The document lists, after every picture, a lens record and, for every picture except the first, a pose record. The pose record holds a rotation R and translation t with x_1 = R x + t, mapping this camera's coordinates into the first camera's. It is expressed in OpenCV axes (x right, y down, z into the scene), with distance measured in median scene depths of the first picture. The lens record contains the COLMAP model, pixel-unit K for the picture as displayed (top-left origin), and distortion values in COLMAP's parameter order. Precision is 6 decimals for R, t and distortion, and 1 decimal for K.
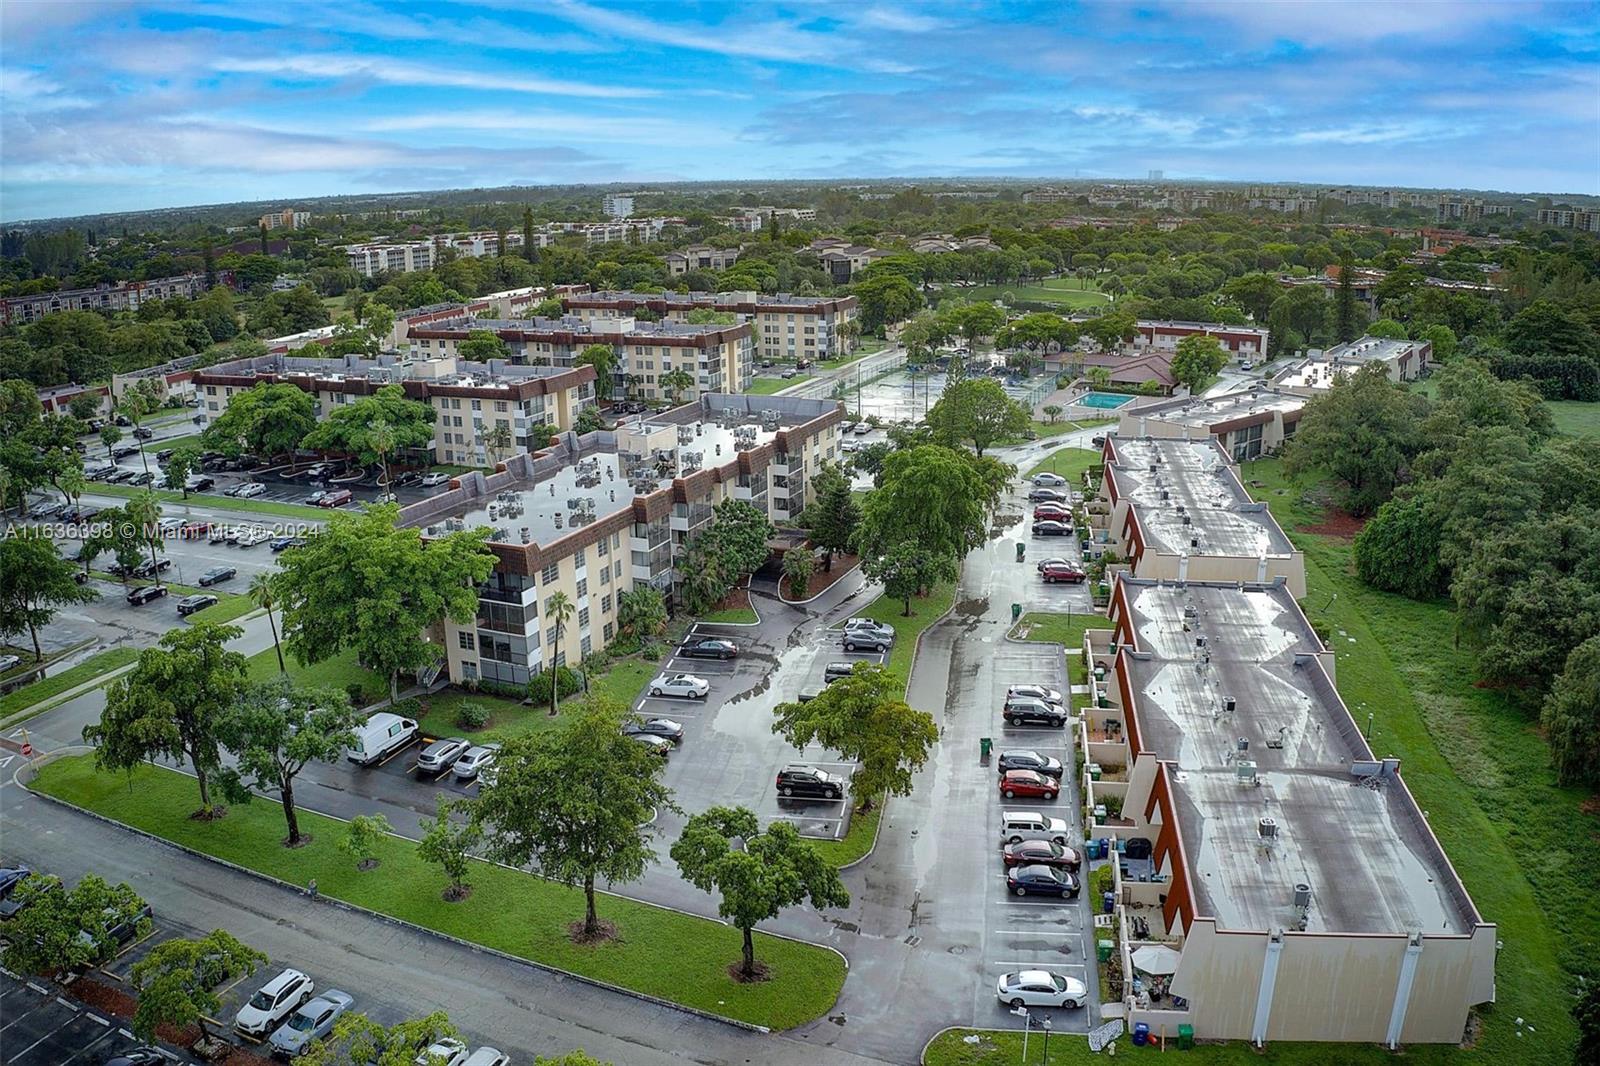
lens RADIAL K [[1265.6, 0, 792.2], [0, 1265.6, 535.5], [0, 0, 1]] dist [-0.185098, 0.010237]
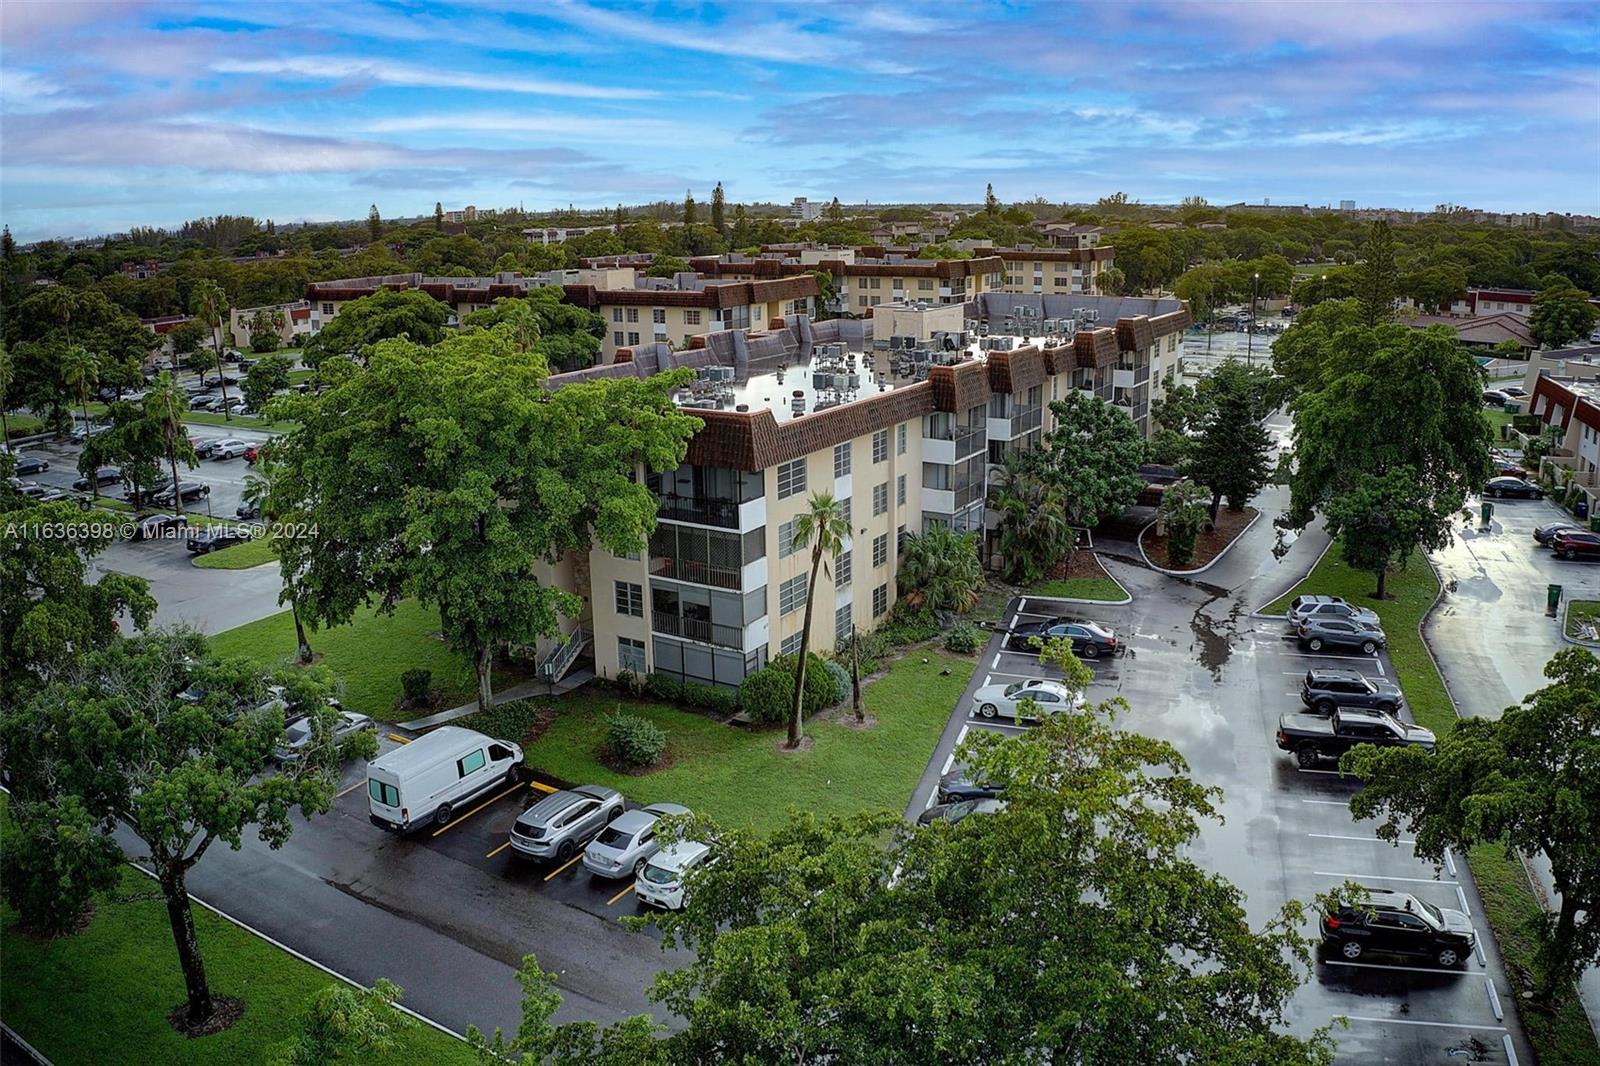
lens RADIAL K [[1265.6, 0, 792.2], [0, 1265.6, 535.5], [0, 0, 1]] dist [-0.185098, 0.010237]
pose [[0.990153, 0.036634, -0.135107, -0.119566], [-0.039315, 0.999078, -0.017227, 0.063733], [0.134352, 0.022369, 0.990681, 0.473314]]
